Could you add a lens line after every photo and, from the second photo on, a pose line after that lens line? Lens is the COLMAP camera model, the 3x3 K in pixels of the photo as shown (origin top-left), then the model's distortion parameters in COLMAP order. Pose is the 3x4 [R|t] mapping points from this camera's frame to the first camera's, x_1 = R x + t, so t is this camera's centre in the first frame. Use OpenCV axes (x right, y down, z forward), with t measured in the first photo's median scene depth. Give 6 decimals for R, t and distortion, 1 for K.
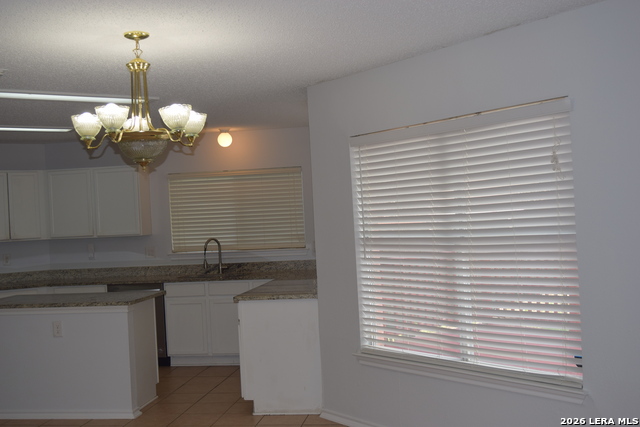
lens RADIAL K [[771.1, 0, 322.9], [0, 771.1, 214.2], [0, 0, 1]] dist [-0.048168, 0.000000]
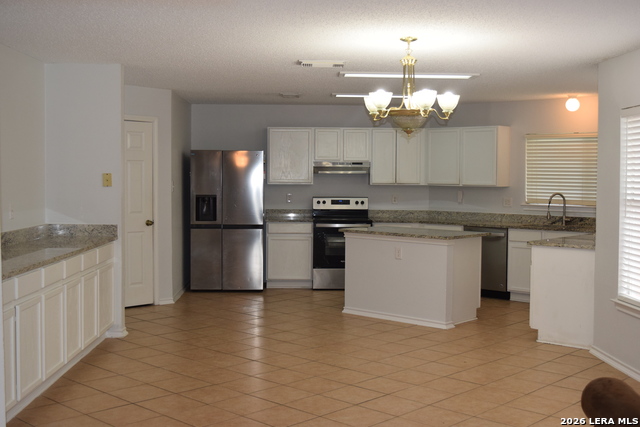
lens RADIAL K [[771.1, 0, 321.3], [0, 771.1, 214.4], [0, 0, 1]] dist [-0.048168, 0.000000]
pose [[0.823628, 0.080960, -0.561322, 0.215269], [-0.045272, 0.995985, 0.077224, -0.009037], [0.565321, -0.038192, 0.823986, -0.120814]]
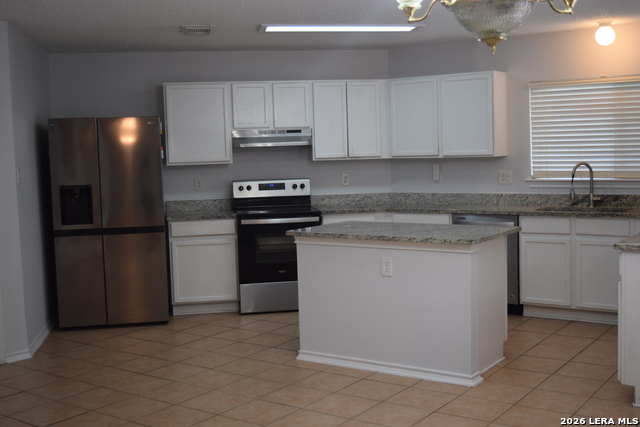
lens RADIAL K [[771.1, 0, 318.2], [0, 771.1, 215.4], [0, 0, 1]] dist [-0.048168, 0.000000]
pose [[0.894564, 0.057984, -0.443163, -0.035986], [-0.012147, 0.994337, 0.105580, 0.005670], [0.446775, -0.089065, 0.890202, 0.178114]]
